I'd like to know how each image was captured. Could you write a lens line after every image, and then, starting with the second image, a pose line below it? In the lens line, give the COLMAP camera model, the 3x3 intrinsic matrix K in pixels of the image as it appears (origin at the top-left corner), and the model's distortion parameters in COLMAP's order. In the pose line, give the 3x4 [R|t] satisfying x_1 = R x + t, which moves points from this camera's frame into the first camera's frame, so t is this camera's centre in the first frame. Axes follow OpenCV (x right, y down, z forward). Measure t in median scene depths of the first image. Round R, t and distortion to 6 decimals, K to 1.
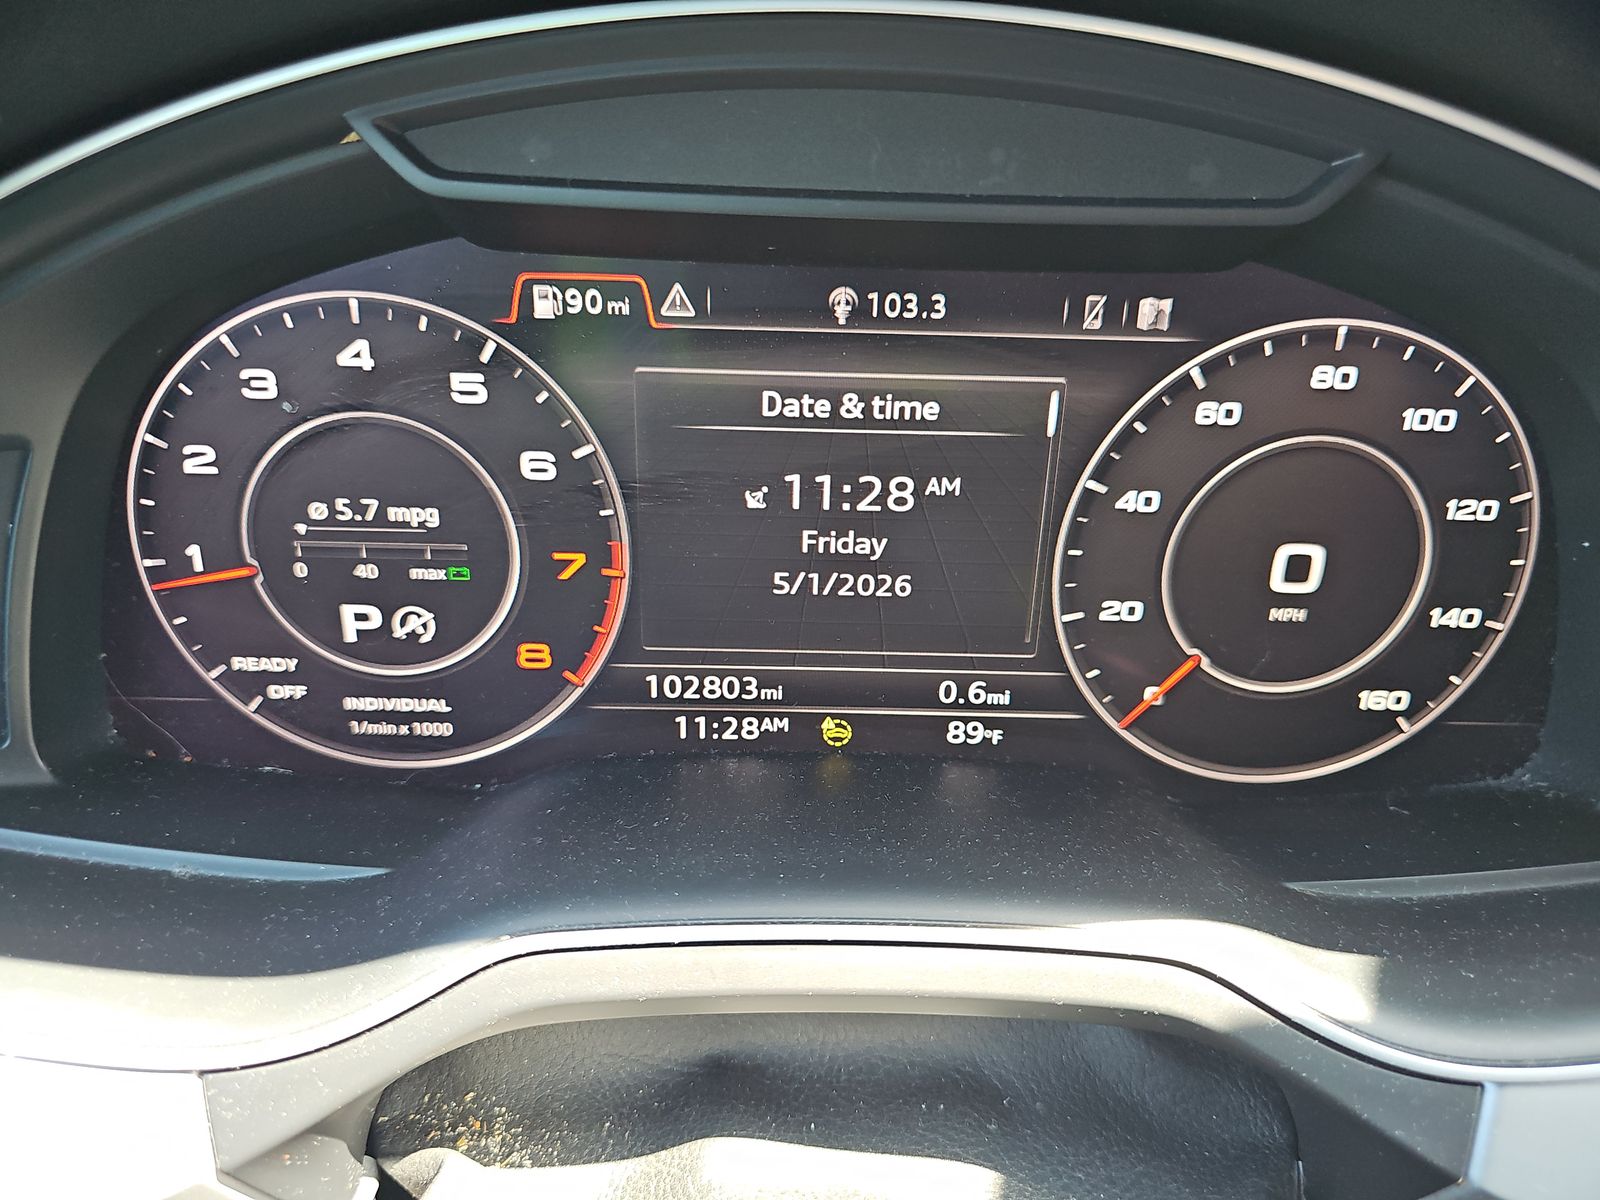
lens RADIAL K [[1059.2, 0, 798.8], [0, 1059.2, 597.7], [0, 0, 1]] dist [0.030056, 0.000430]
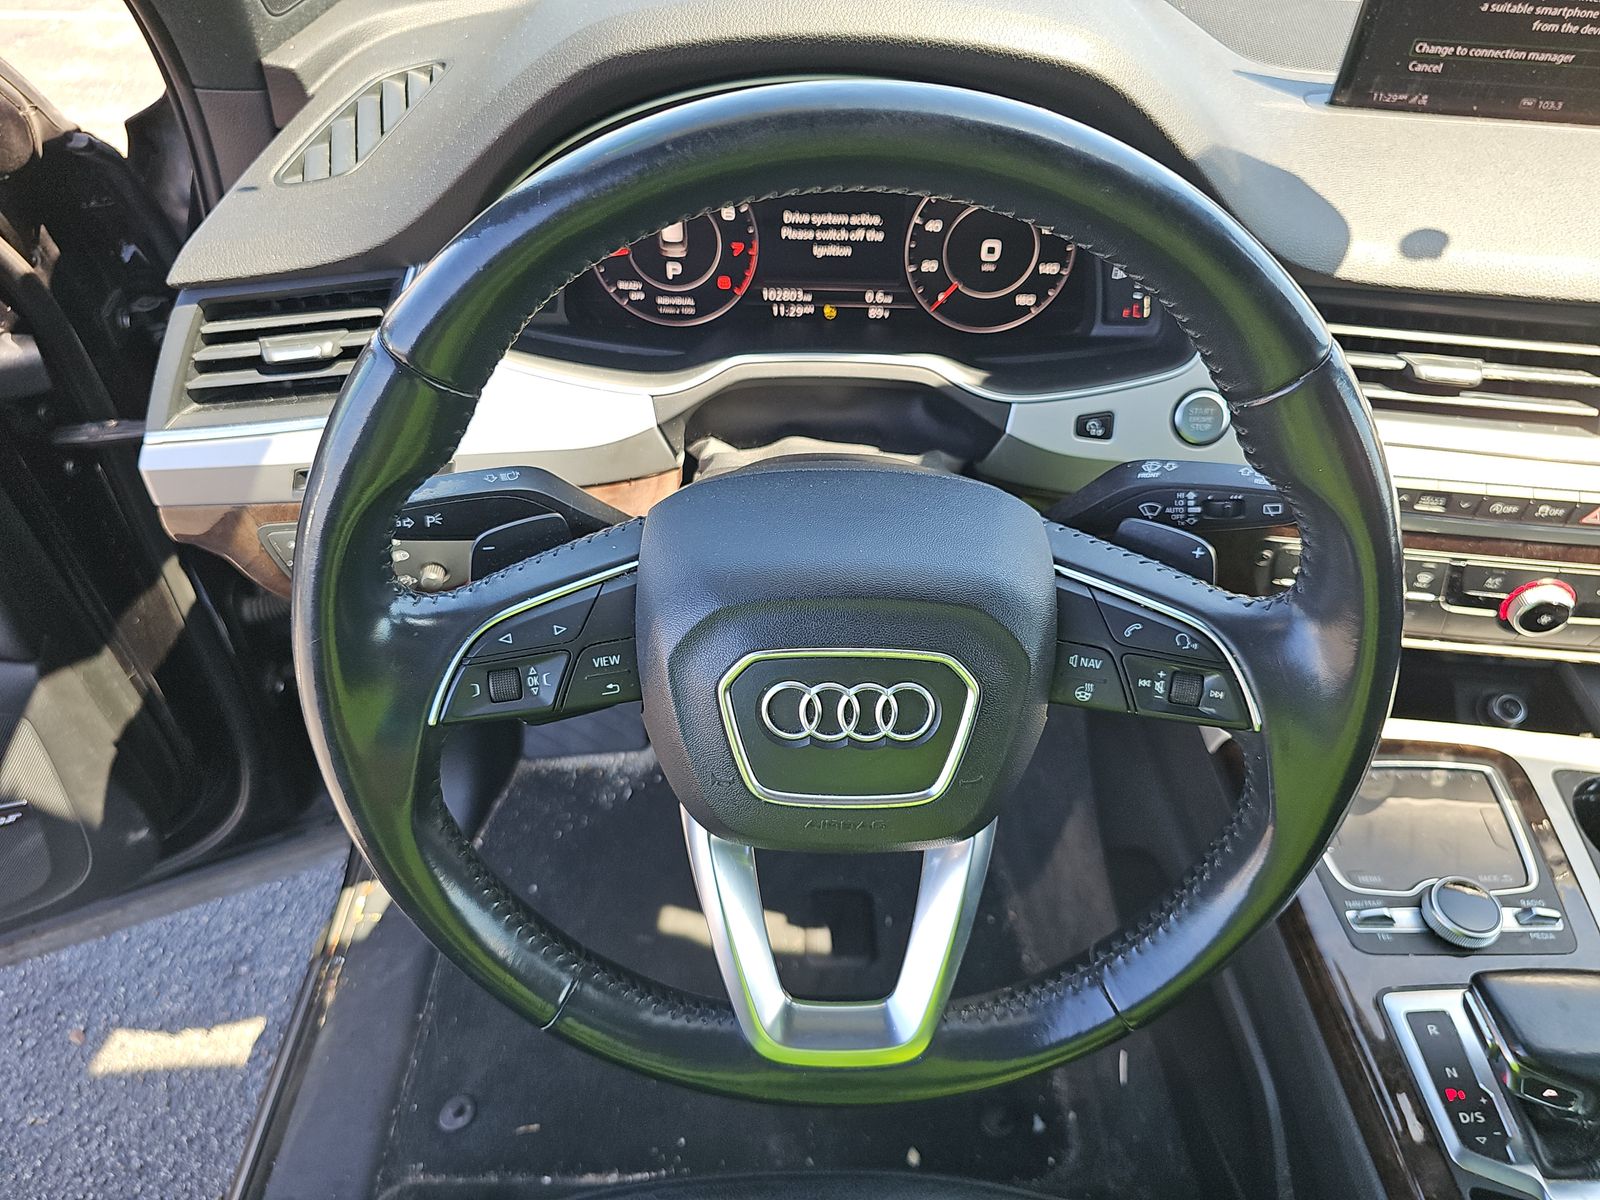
lens RADIAL K [[1059.2, 0, 809.1], [0, 1059.2, 607.1], [0, 0, 1]] dist [0.030056, 0.000430]
pose [[0.999938, 0.003769, -0.010439, 0.012467], [-0.000700, 0.960104, 0.279641, 0.090841], [0.011077, -0.279616, 0.960048, -1.965672]]
